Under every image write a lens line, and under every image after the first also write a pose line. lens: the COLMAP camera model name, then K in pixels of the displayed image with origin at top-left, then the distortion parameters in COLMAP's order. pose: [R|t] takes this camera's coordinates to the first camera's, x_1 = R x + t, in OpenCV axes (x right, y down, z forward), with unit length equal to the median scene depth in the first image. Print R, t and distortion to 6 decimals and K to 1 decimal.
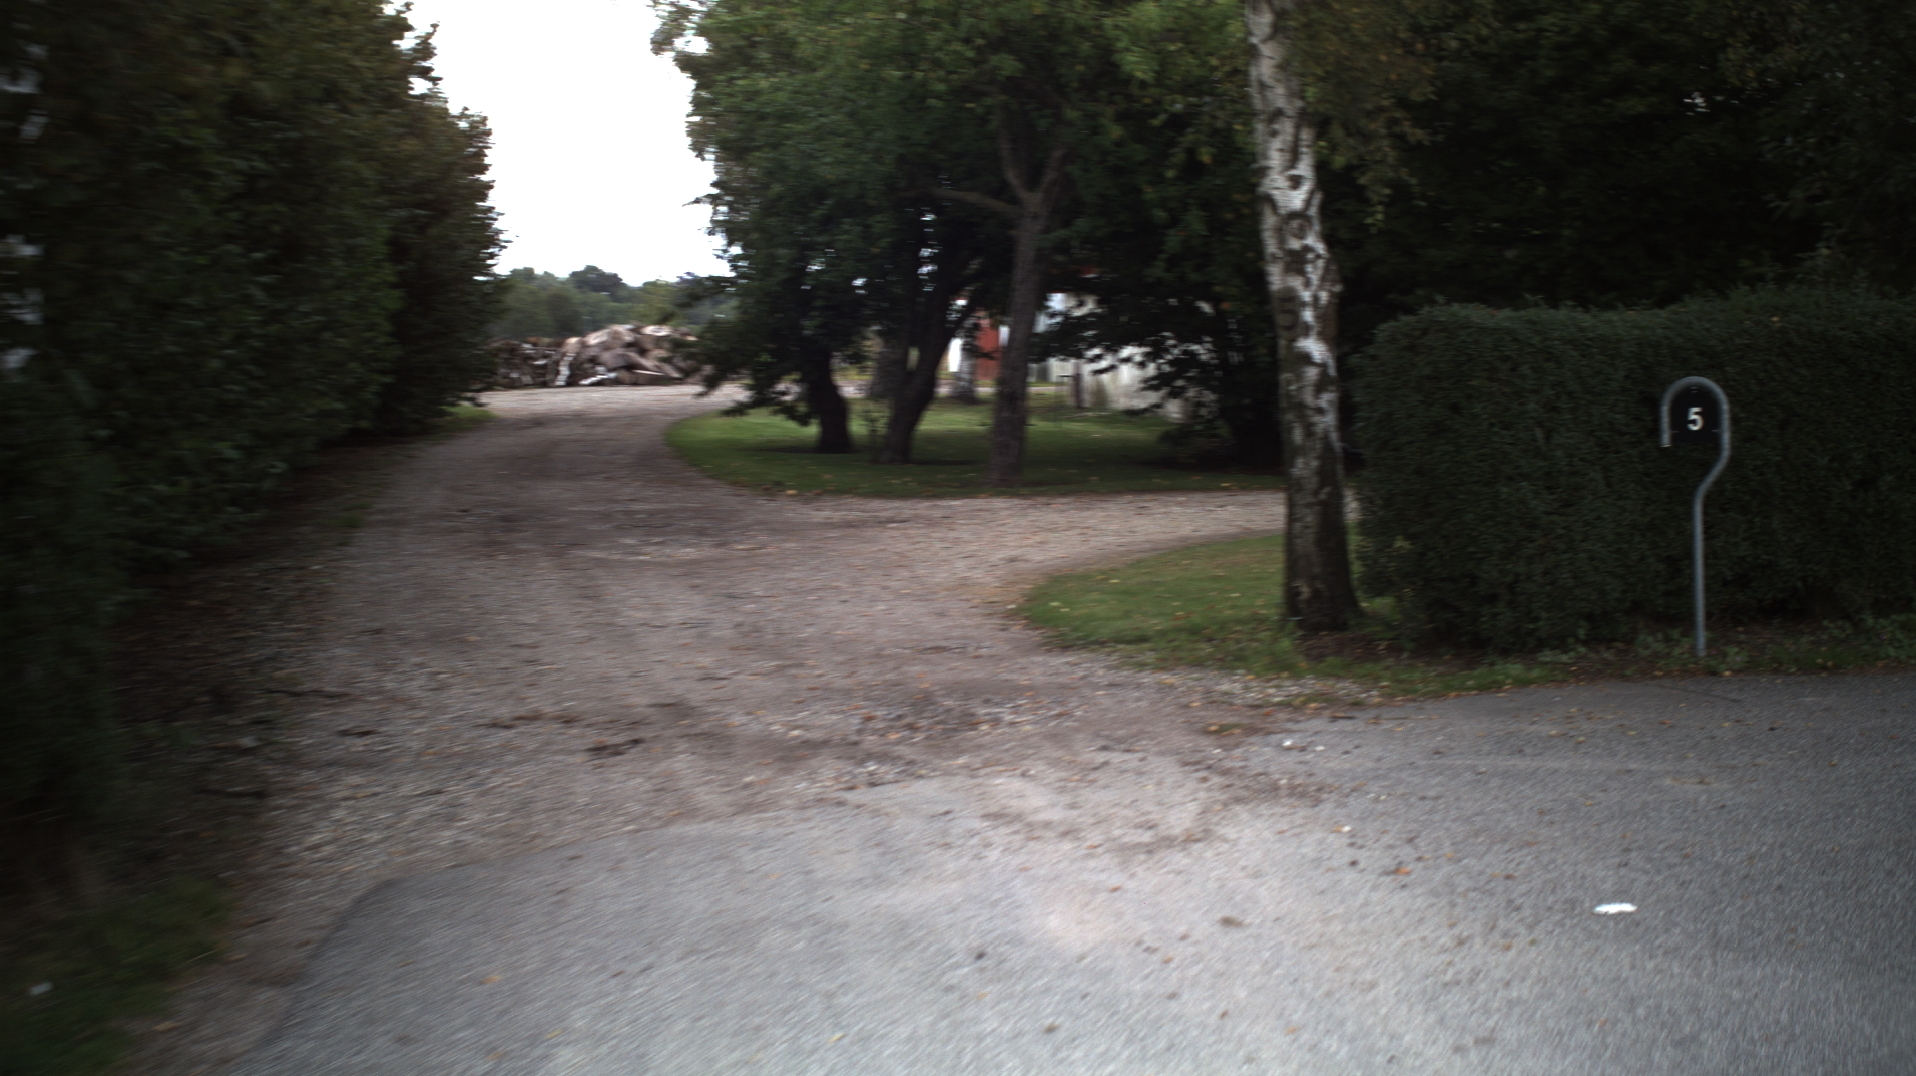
lens RADIAL K [[3231.5, 0, 958.0], [0, 3231.5, 538.0], [0, 0, 1]] dist [-0.265541, 0.225341]
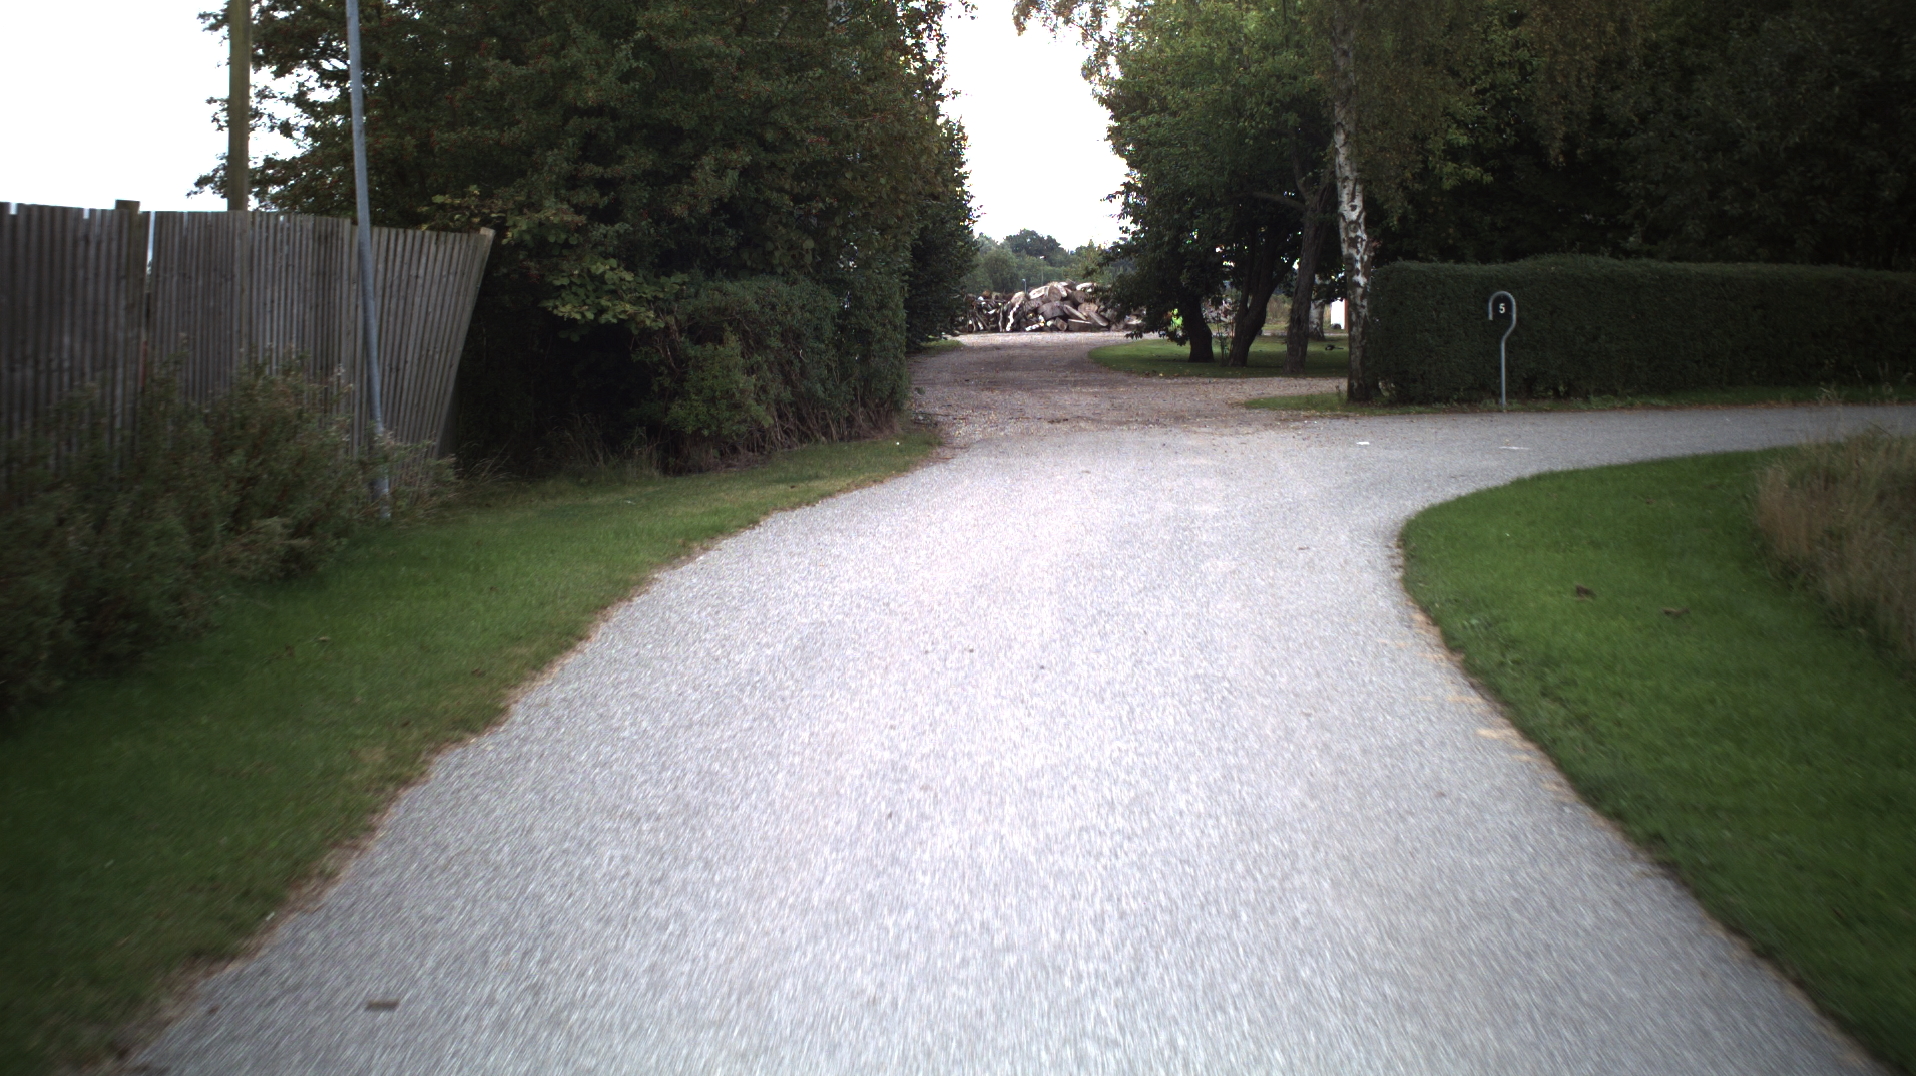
lens RADIAL K [[3231.5, 0, 958.0], [0, 3231.5, 538.0], [0, 0, 1]] dist [-0.265541, 0.225341]
pose [[0.990953, 0.016233, -0.133224, 0.061689], [-0.014809, 0.999822, 0.011674, 0.047312], [0.133389, -0.009595, 0.991017, -0.605325]]
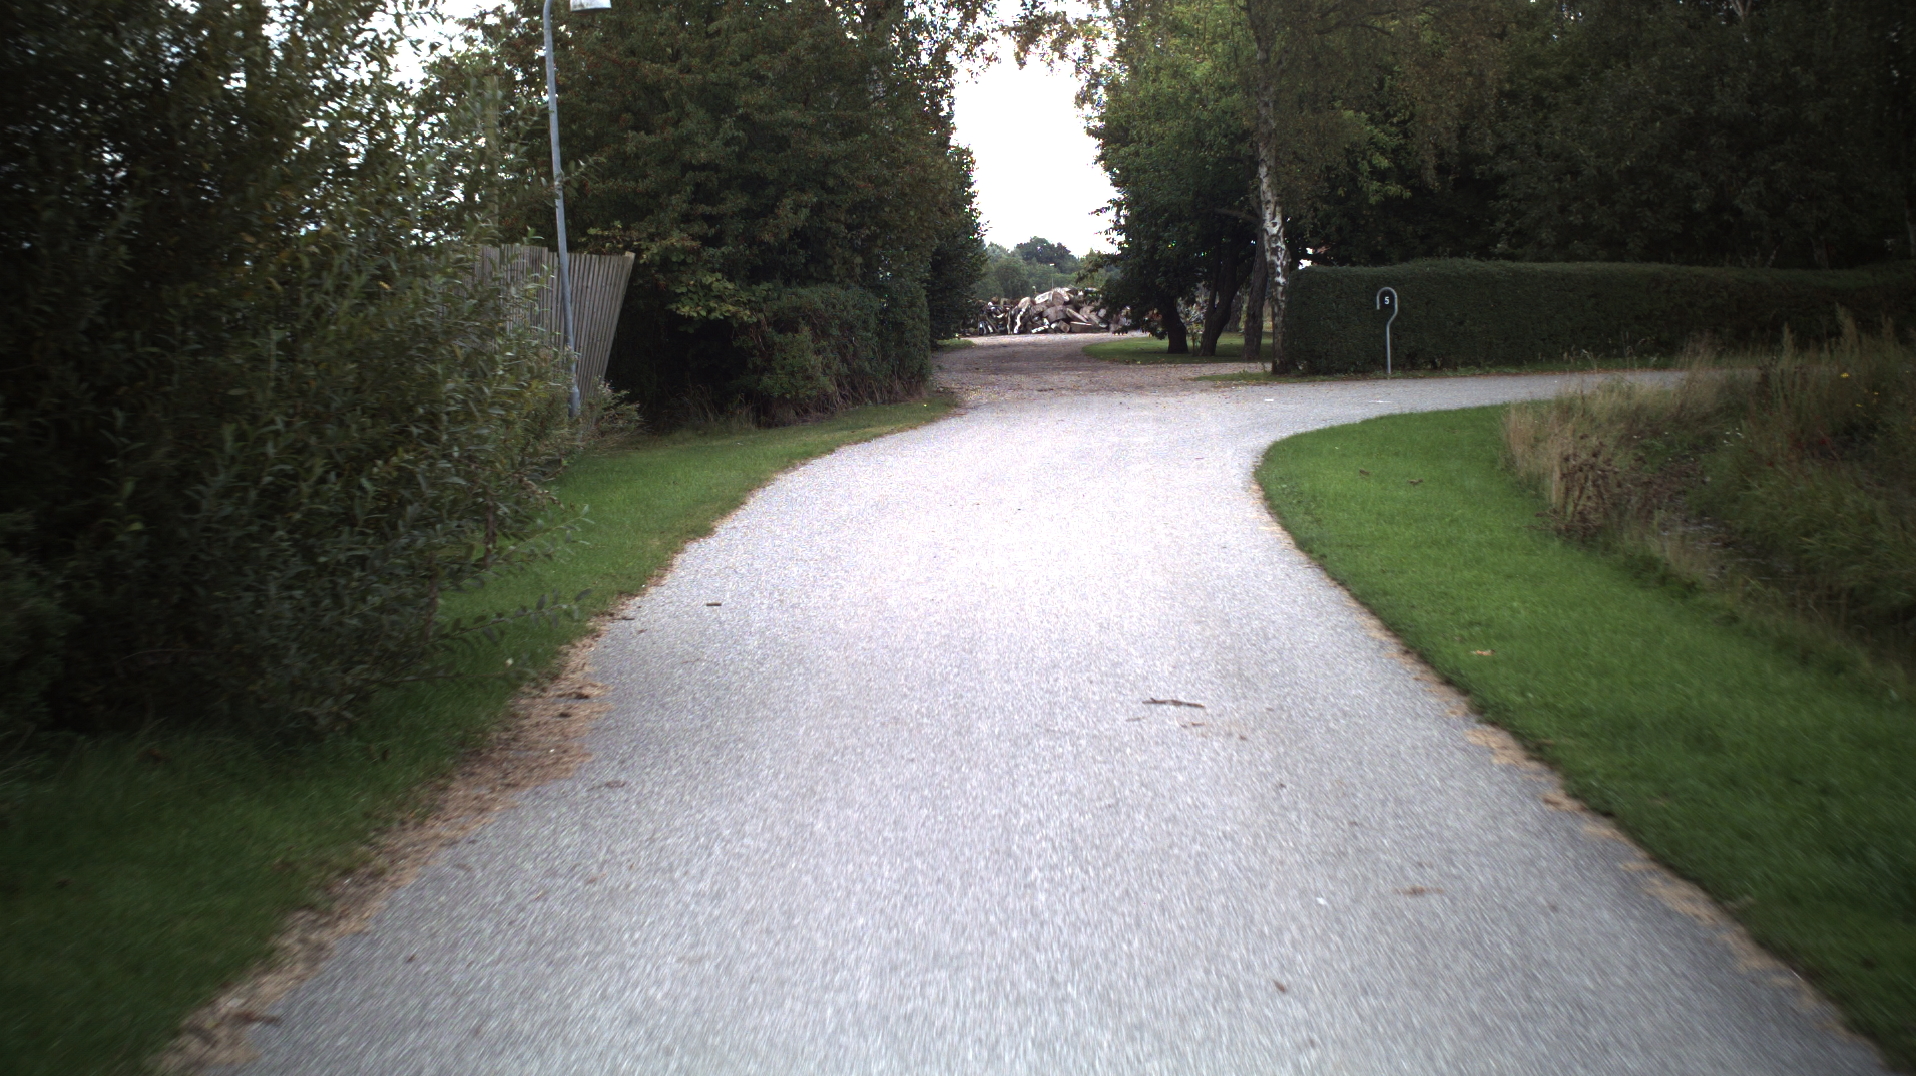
lens RADIAL K [[3231.5, 0, 958.0], [0, 3231.5, 538.0], [0, 0, 1]] dist [-0.265541, 0.225341]
pose [[0.990431, 0.001419, -0.138003, 0.103500], [-0.000167, 0.999959, 0.009086, 0.069496], [0.138010, -0.008976, 0.990390, -0.908088]]
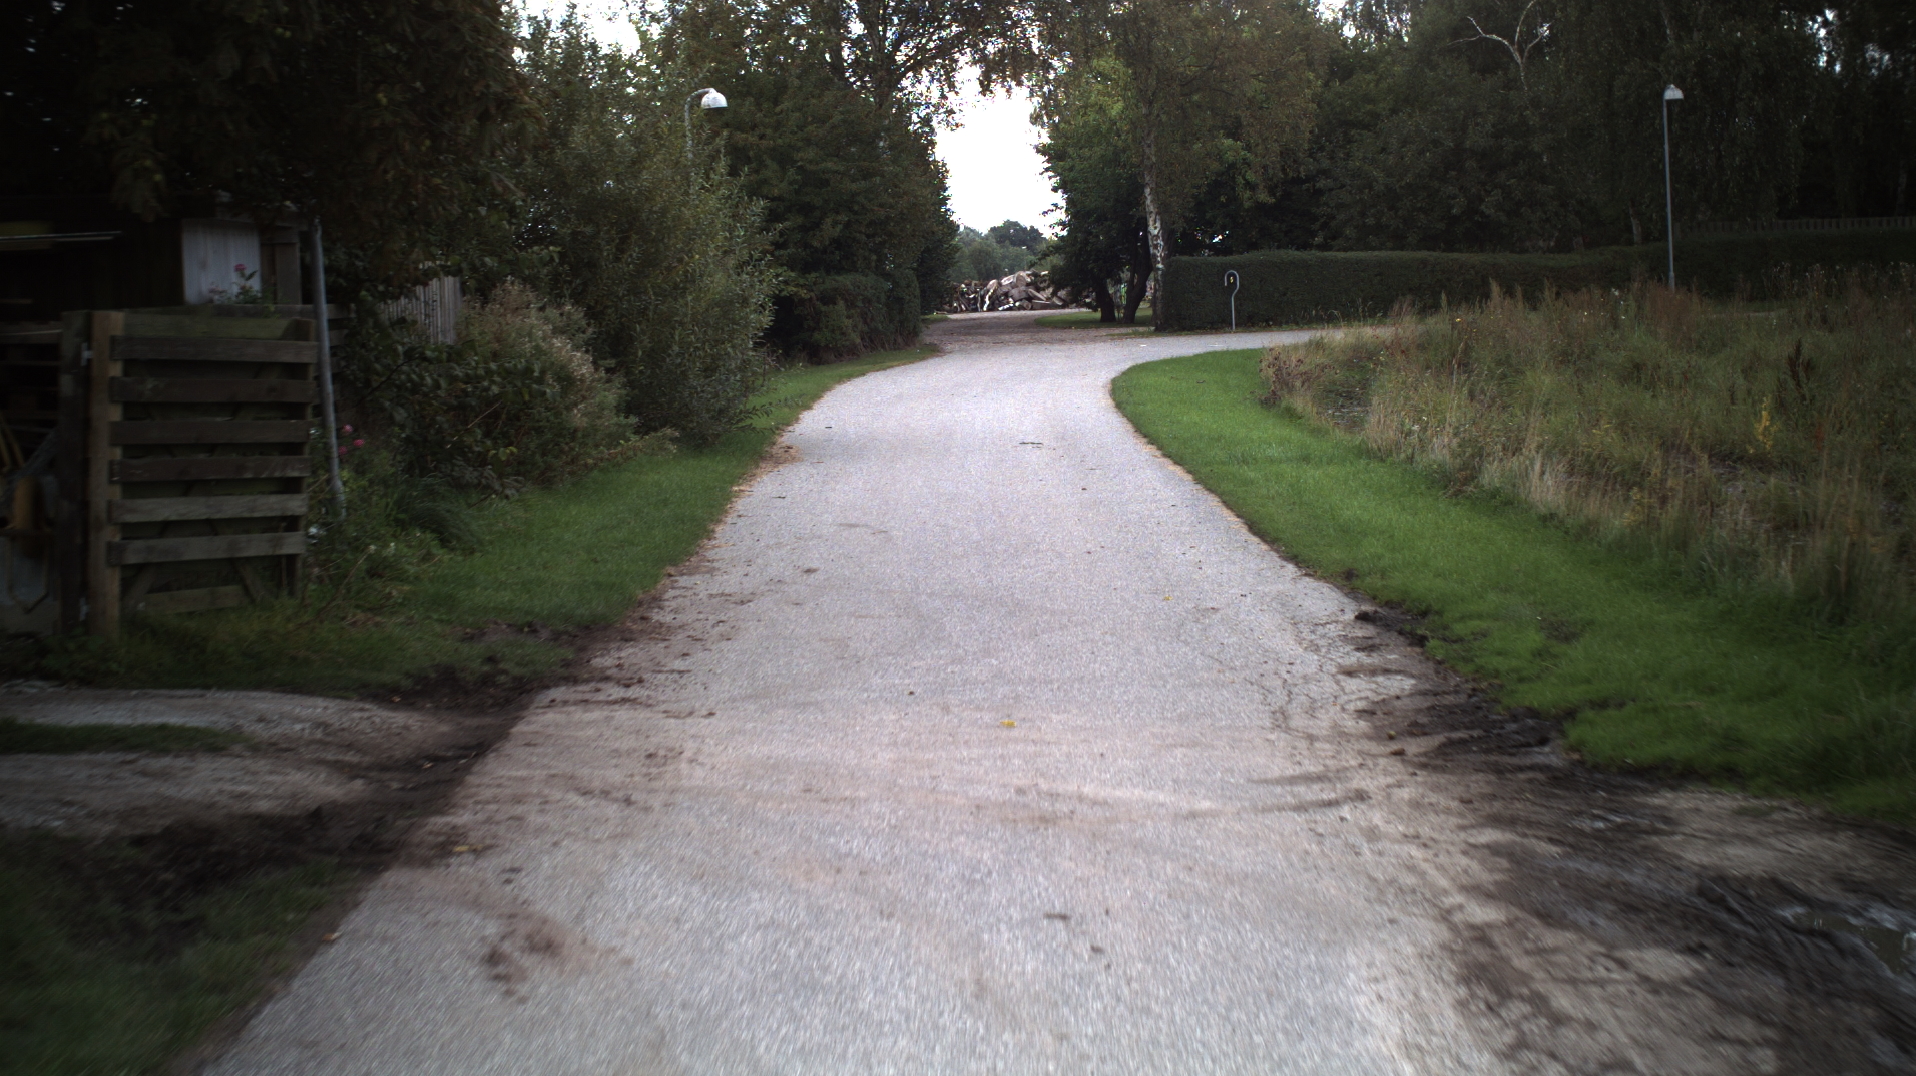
lens RADIAL K [[3231.5, 0, 958.0], [0, 3231.5, 538.0], [0, 0, 1]] dist [-0.265541, 0.225341]
pose [[0.991327, -0.008811, -0.131124, 0.184454], [0.010798, 0.999837, 0.014454, 0.109055], [0.130975, -0.015744, 0.991261, -1.512374]]
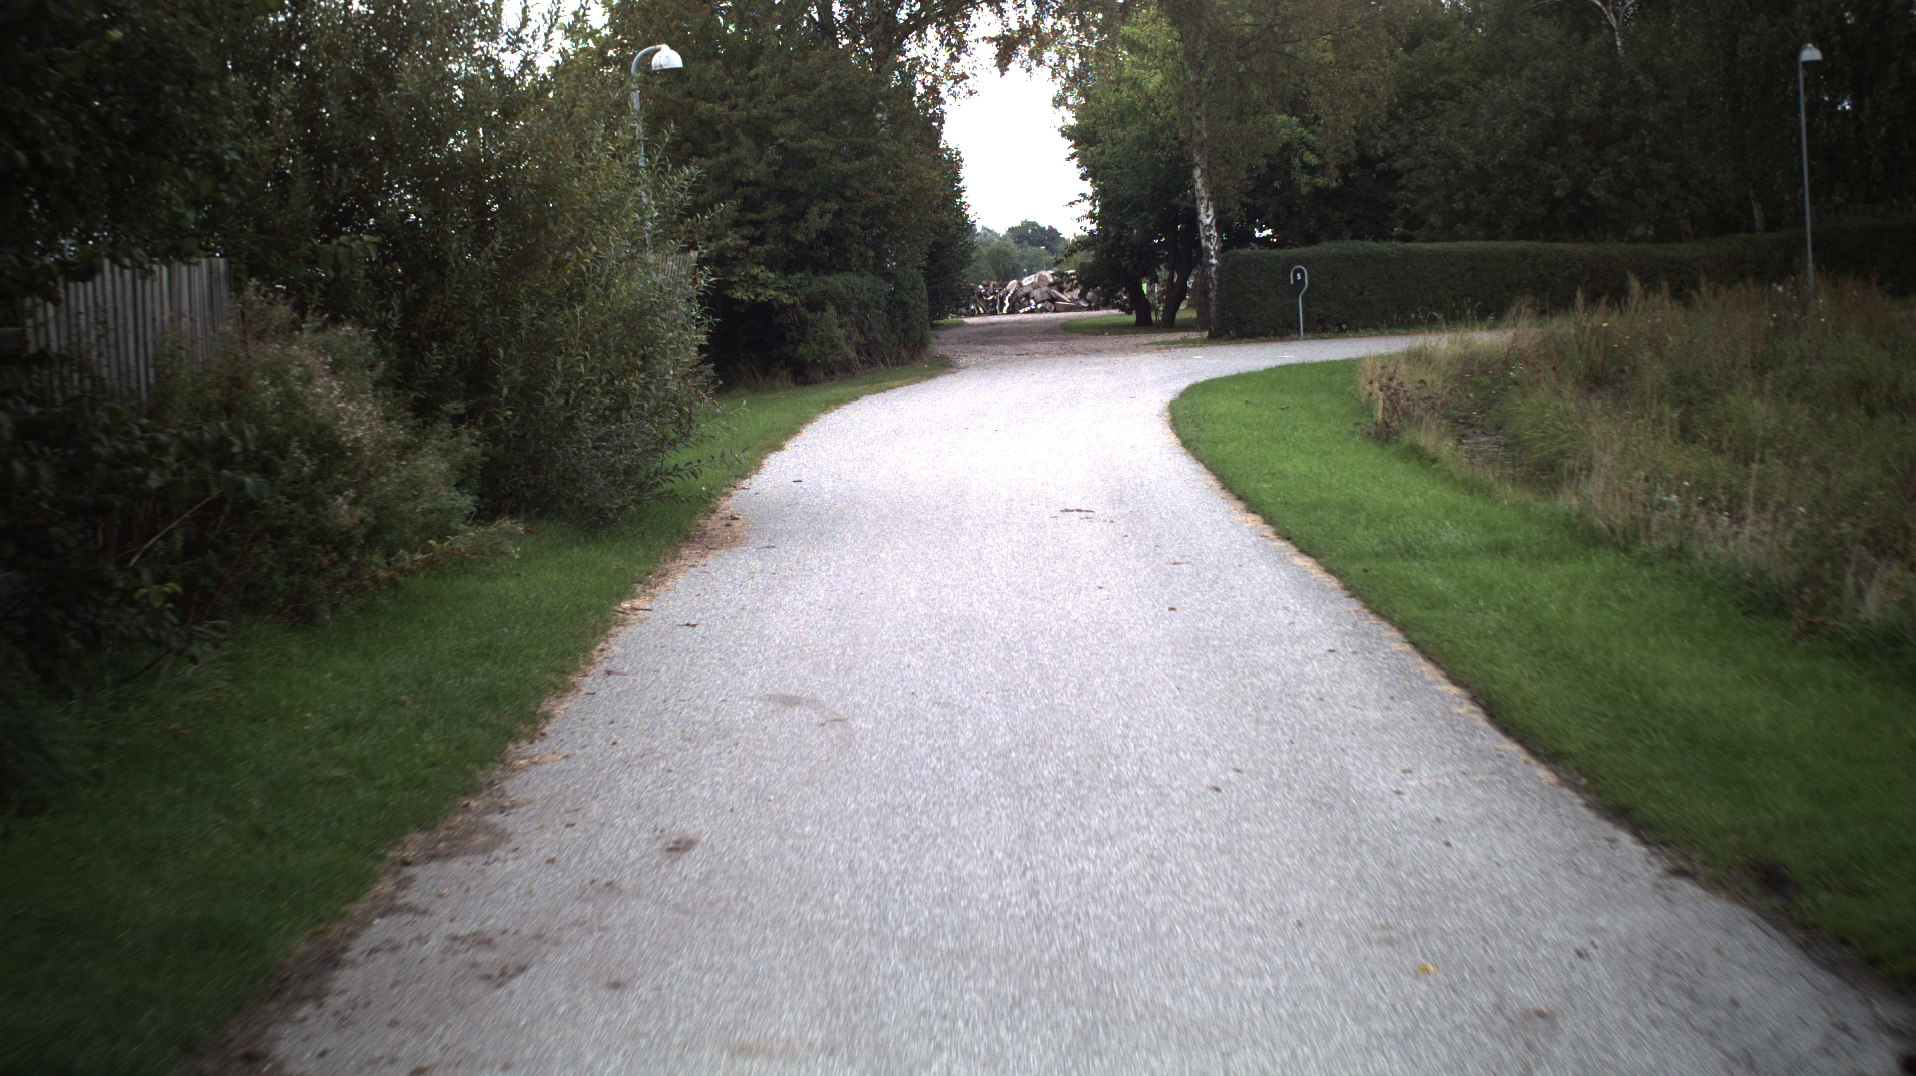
lens RADIAL K [[3231.5, 0, 958.0], [0, 3231.5, 538.0], [0, 0, 1]] dist [-0.265541, 0.225341]
pose [[0.990342, -0.018171, -0.137449, 0.145952], [0.020283, 0.999697, 0.013975, 0.089680], [0.137154, -0.016628, 0.990410, -1.209980]]
